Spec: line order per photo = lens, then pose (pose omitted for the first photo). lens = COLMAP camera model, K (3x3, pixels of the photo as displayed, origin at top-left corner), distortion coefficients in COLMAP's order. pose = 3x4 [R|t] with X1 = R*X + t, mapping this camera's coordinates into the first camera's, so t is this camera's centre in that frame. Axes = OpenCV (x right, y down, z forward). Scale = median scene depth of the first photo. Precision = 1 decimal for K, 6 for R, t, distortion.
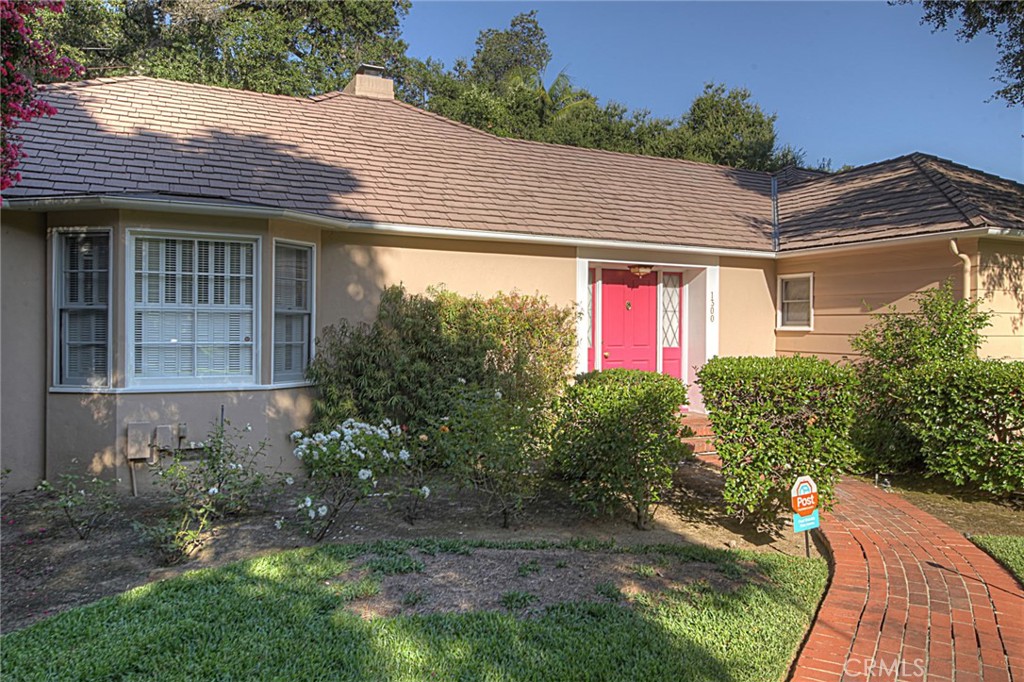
lens RADIAL K [[743.2, 0, 515.9], [0, 743.2, 338.6], [0, 0, 1]] dist [0.011874, -0.001074]
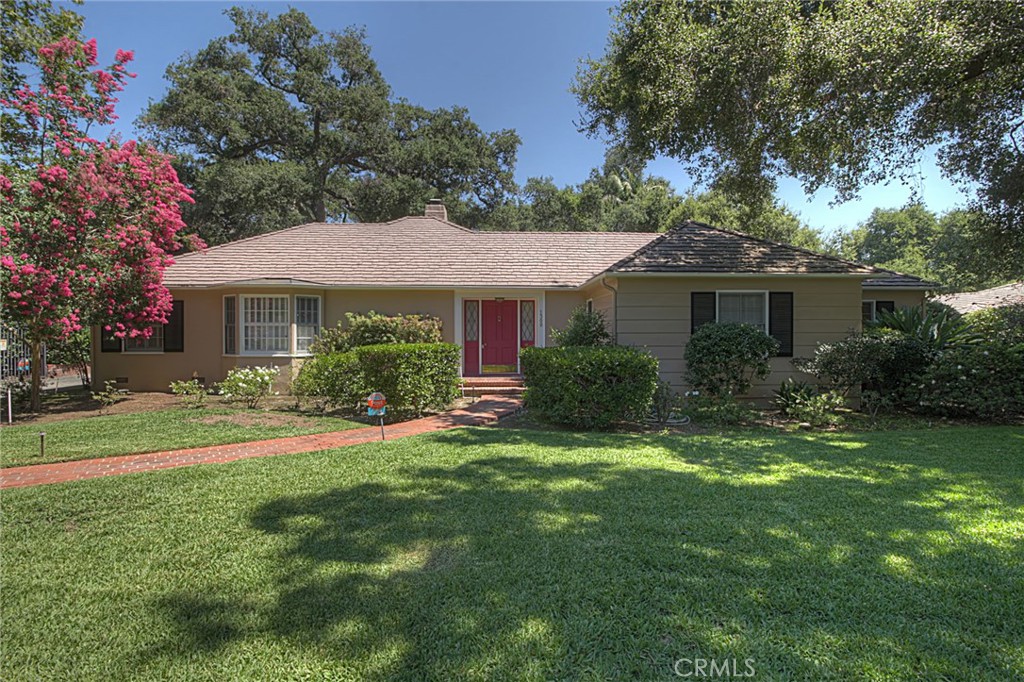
lens RADIAL K [[475.8, 0, 509.9], [0, 475.8, 338.6], [0, 0, 1]] dist [-0.016021, -0.004934]
pose [[0.911076, -0.004090, -0.412218, 0.828730], [0.002450, 0.999987, -0.004508, 0.013553], [0.412231, 0.003097, 0.911074, -0.108734]]
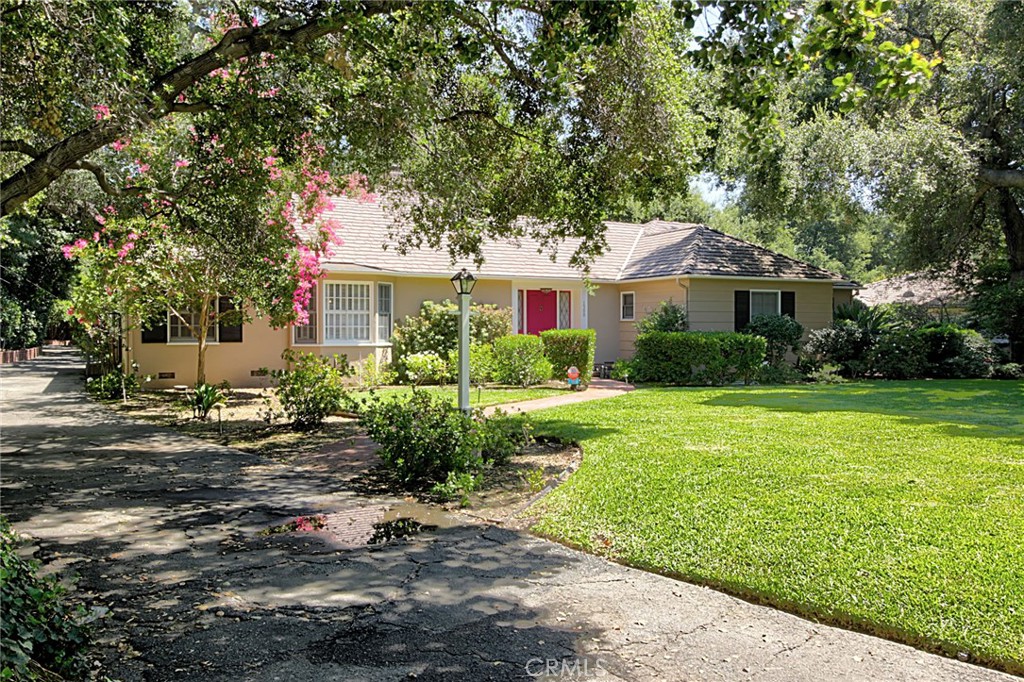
lens RADIAL K [[802.4, 0, 508.1], [0, 802.4, 340.0], [0, 0, 1]] dist [0.011691, 0.020379]
pose [[0.999943, -0.007290, 0.007850, 0.059251], [0.007258, 0.999965, 0.004207, 0.034649], [-0.007880, -0.004150, 0.999960, -1.345115]]
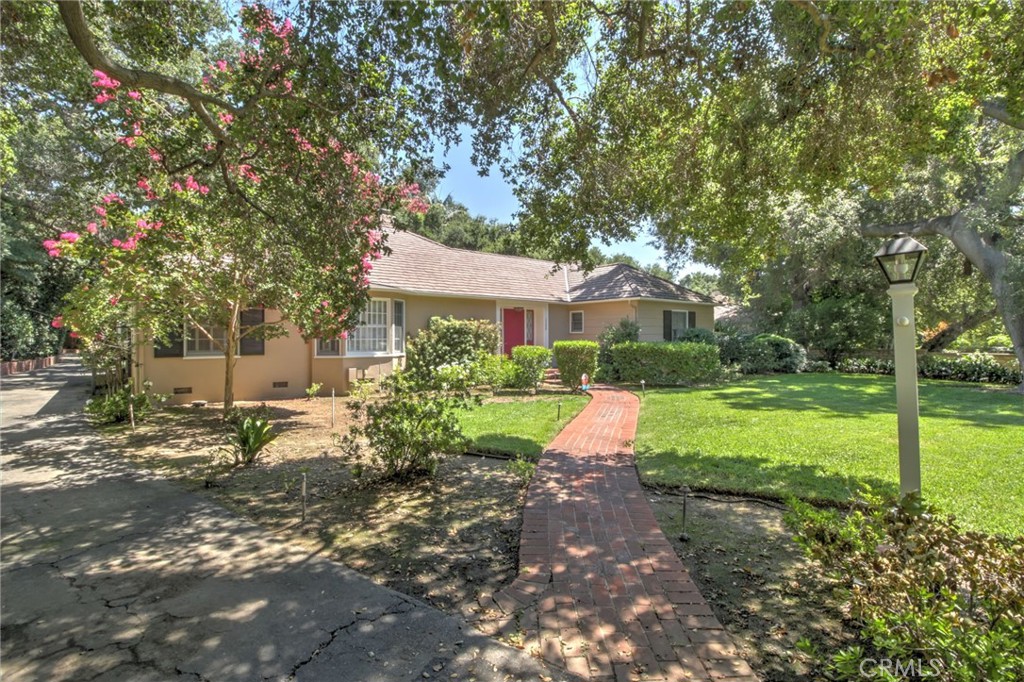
lens RADIAL K [[475.8, 0, 514.3], [0, 475.8, 338.4], [0, 0, 1]] dist [-0.016021, -0.004934]
pose [[0.970347, -0.012077, 0.241416, -0.275625], [0.014362, 0.999867, -0.007705, 0.019183], [-0.241291, 0.010944, 0.970391, -0.628953]]
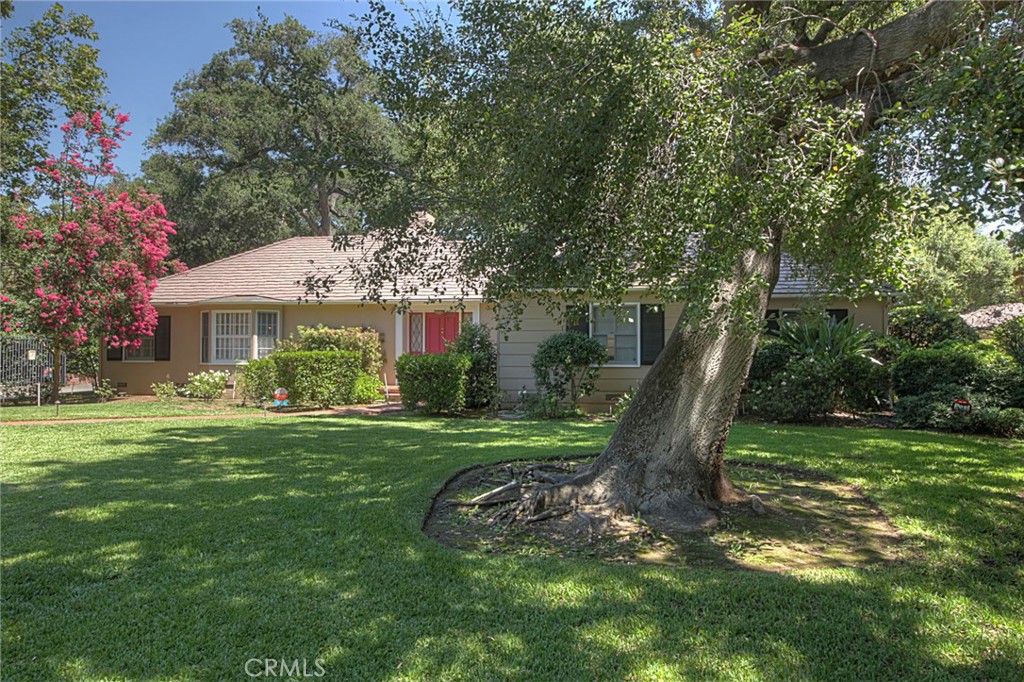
lens RADIAL K [[691.5, 0, 517.5], [0, 691.5, 339.5], [0, 0, 1]] dist [-0.013936, 0.006190]
pose [[0.805600, -0.018418, -0.592173, 1.701357], [-0.001330, 0.999458, -0.032895, 0.047168], [0.592458, 0.027287, 0.805139, -0.417124]]
